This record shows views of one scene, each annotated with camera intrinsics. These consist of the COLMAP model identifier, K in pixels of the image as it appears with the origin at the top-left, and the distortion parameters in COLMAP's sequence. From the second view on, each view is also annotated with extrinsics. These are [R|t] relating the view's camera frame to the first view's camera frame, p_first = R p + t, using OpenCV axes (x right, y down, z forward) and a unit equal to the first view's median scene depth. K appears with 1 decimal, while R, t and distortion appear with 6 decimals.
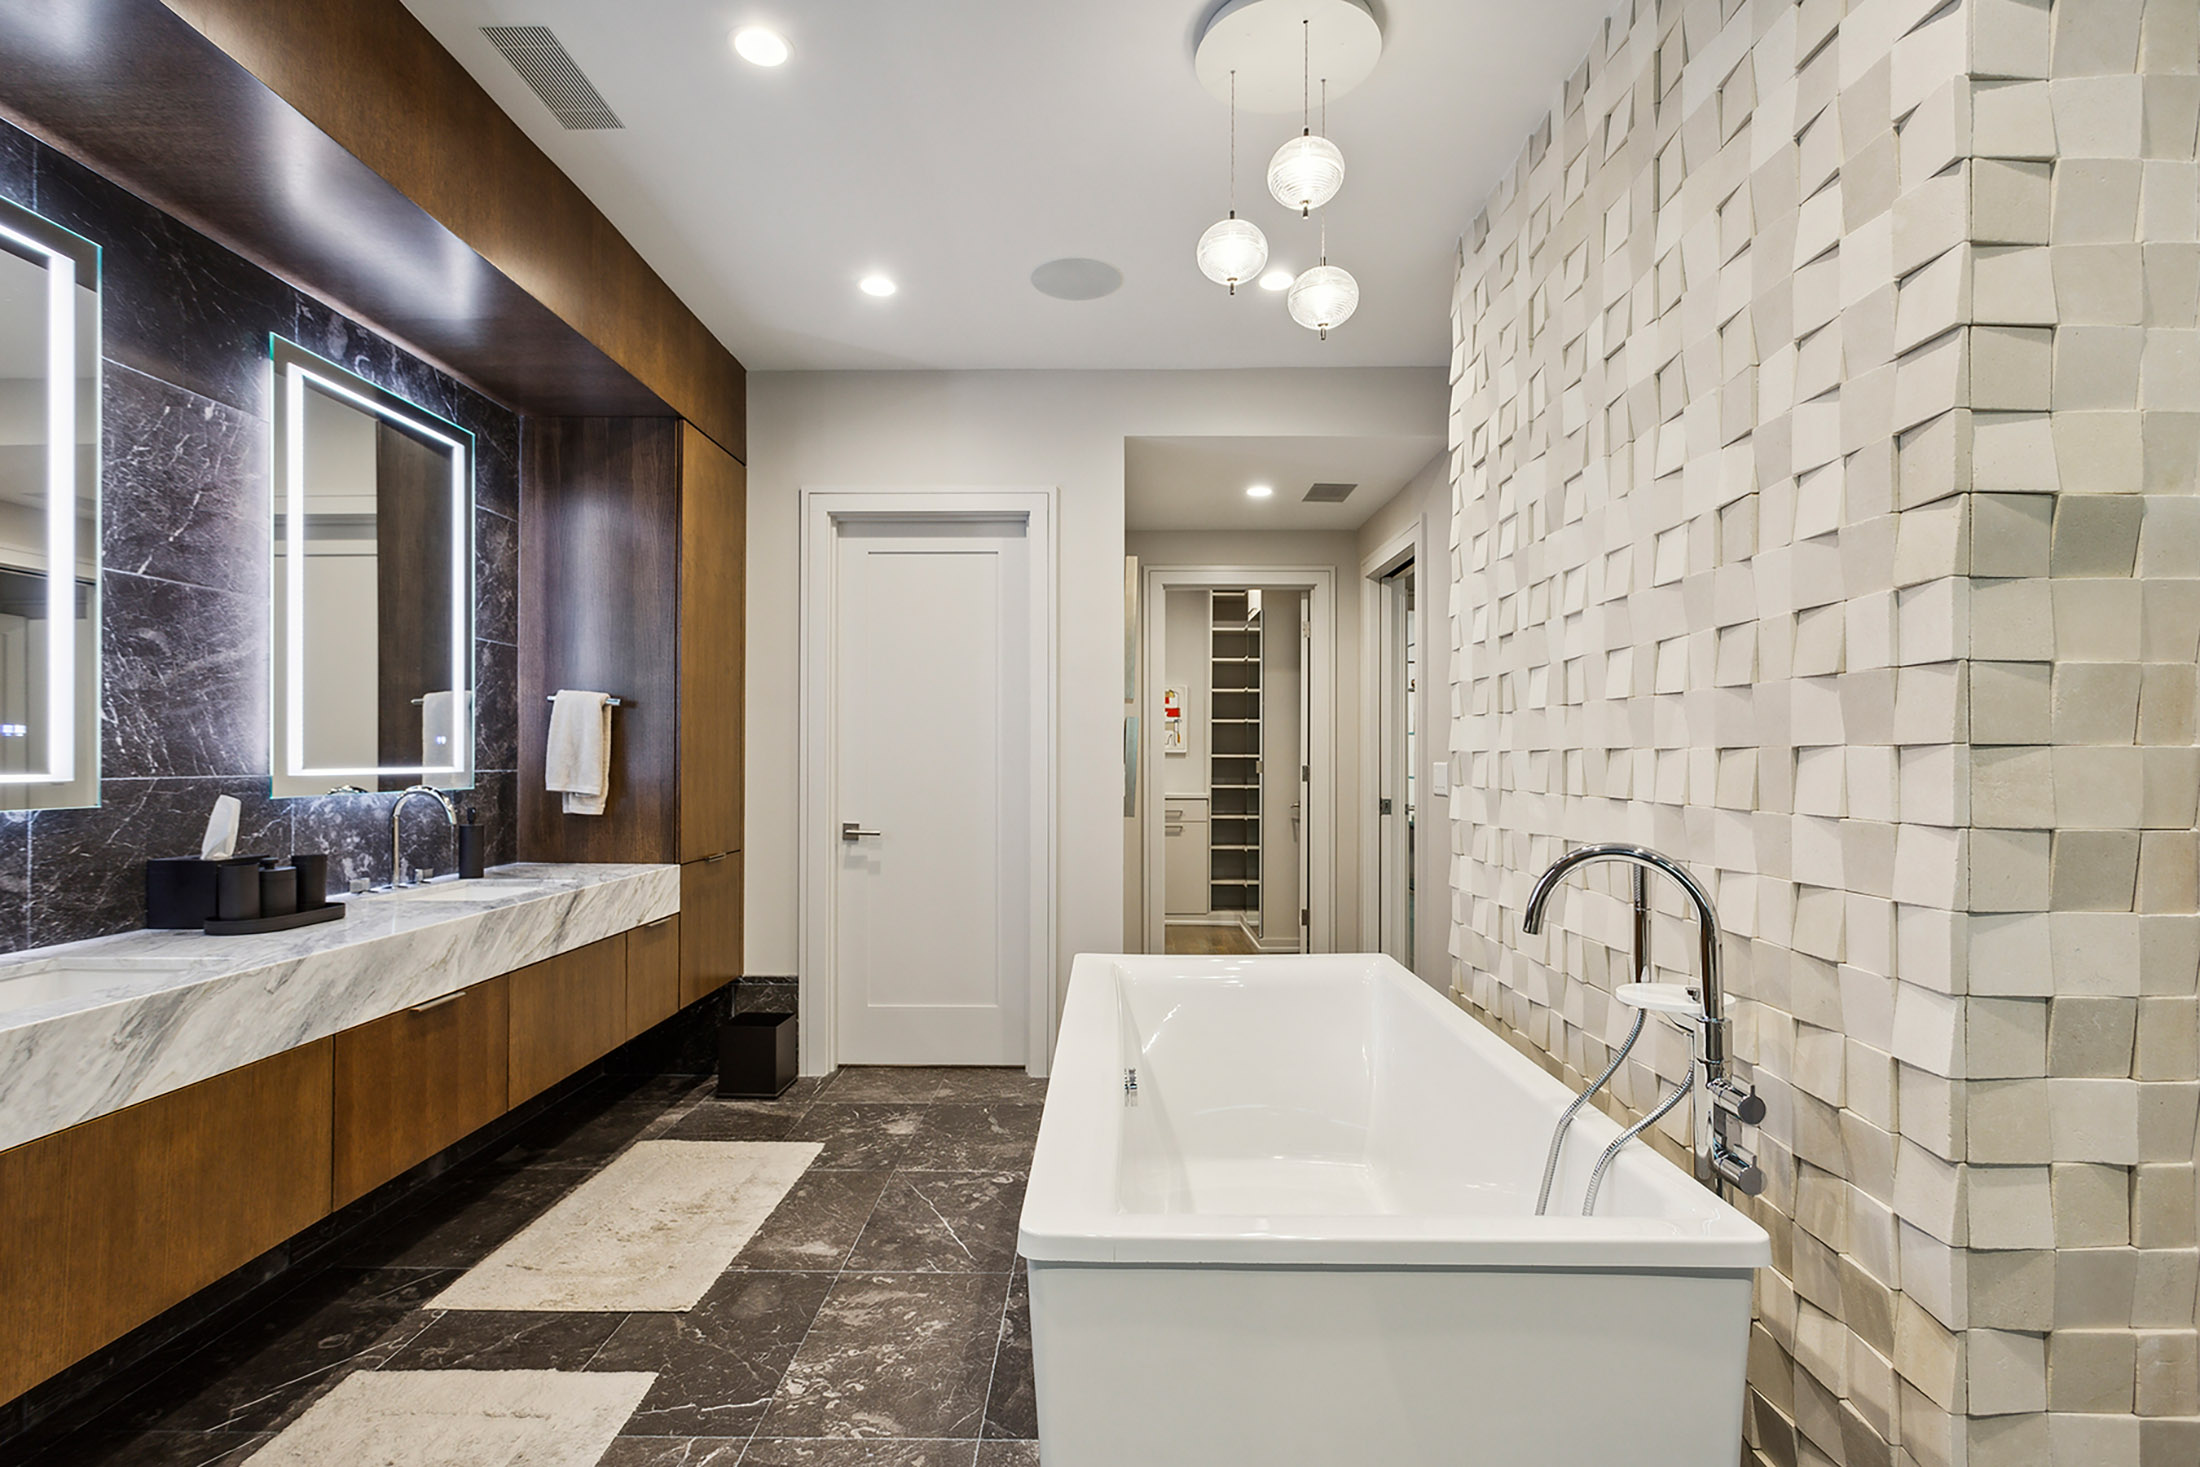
lens RADIAL K [[1055.1, 0, 1102.2], [0, 1055.1, 756.8], [0, 0, 1]] dist [0.001903, -0.000548]
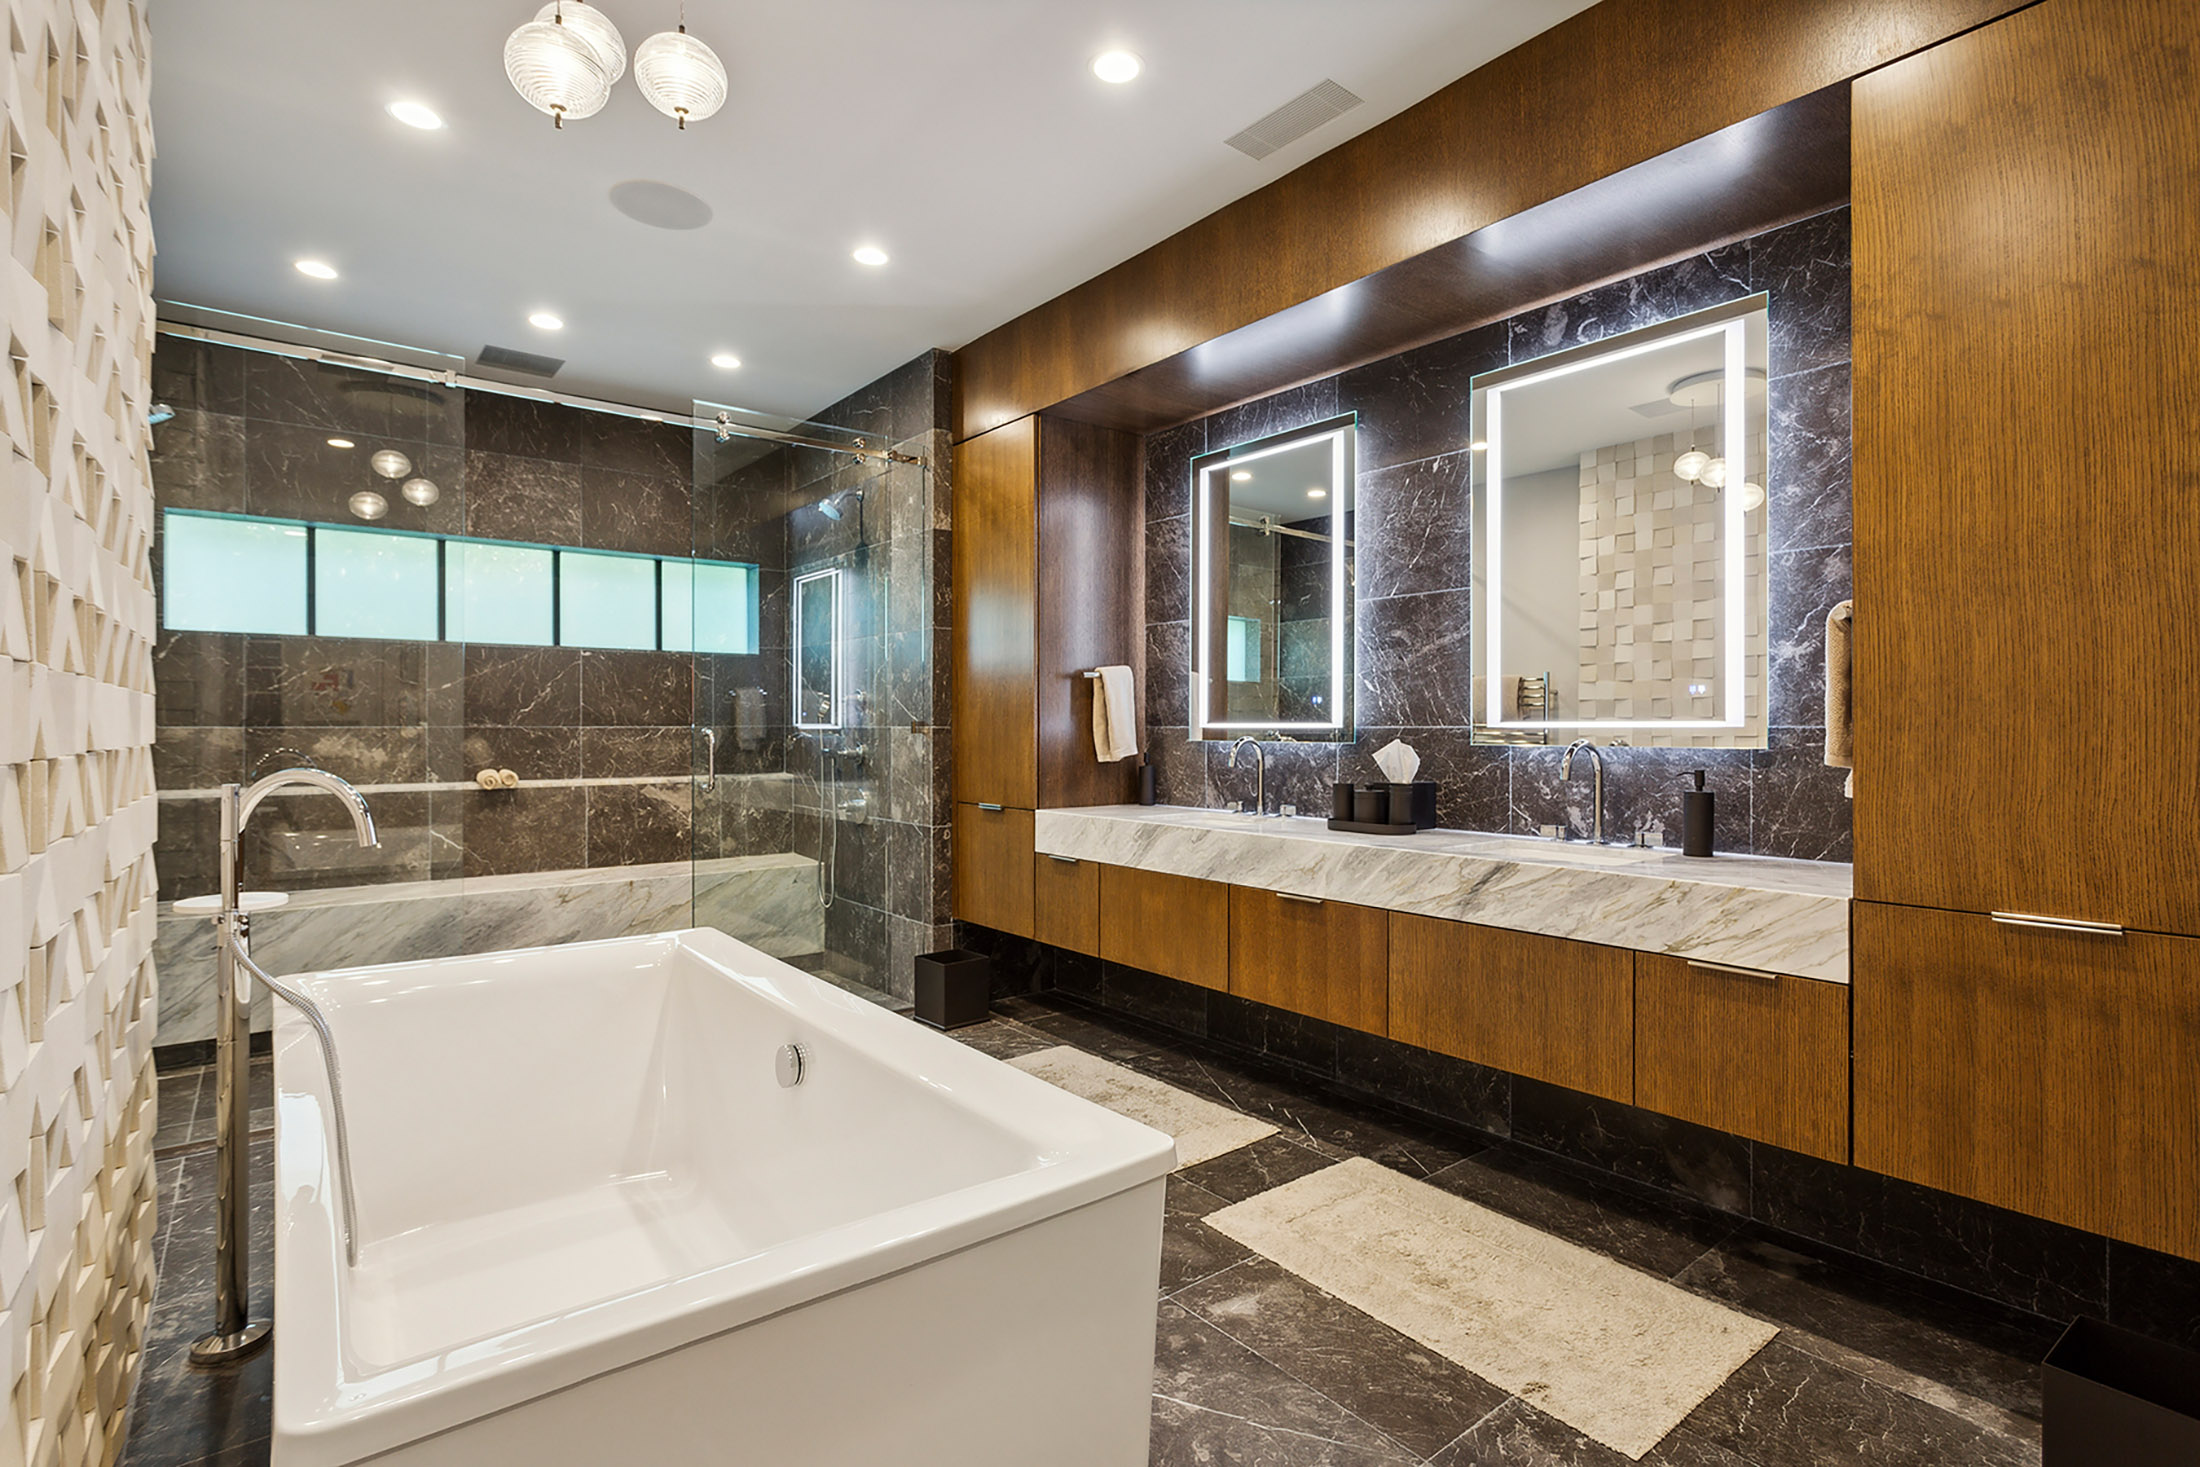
lens RADIAL K [[1055.1, 0, 1096.7], [0, 1055.1, 718.7], [0, 0, 1]] dist [0.001903, -0.000548]
pose [[-0.777416, -0.002084, -0.628984, 0.340976], [0.002251, 0.999979, -0.006095, 0.014079], [0.628983, -0.006154, -0.777395, 1.612968]]
